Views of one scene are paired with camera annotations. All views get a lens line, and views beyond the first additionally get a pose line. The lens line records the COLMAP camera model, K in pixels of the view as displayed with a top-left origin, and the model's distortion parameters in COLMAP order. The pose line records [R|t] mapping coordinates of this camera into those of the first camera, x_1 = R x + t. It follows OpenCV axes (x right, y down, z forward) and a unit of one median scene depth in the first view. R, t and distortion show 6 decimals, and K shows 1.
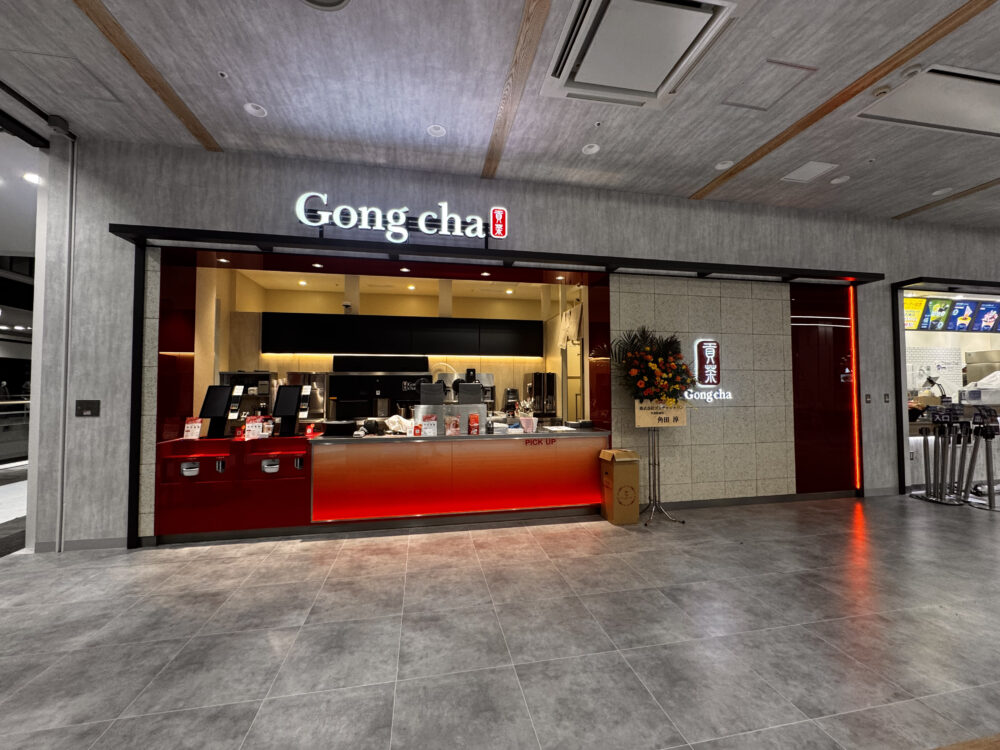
lens RADIAL K [[397.0, 0, 496.7], [0, 397.0, 375.7], [0, 0, 1]] dist [-0.003567, 0.000160]
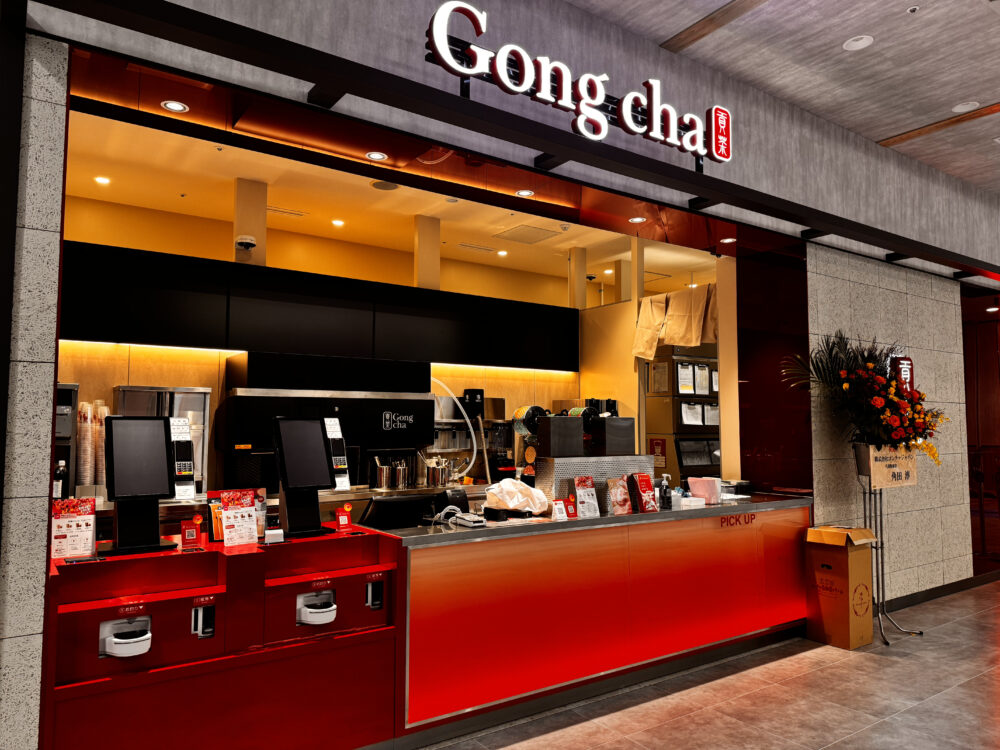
lens RADIAL K [[706.0, 0, 501.4], [0, 706.0, 380.5], [0, 0, 1]] dist [0.022872, -0.017804]
pose [[0.912170, 0.031140, 0.408628, -0.695484], [-0.017216, 0.999140, -0.037710, 0.010050], [-0.409451, 0.027363, 0.911922, 0.218592]]
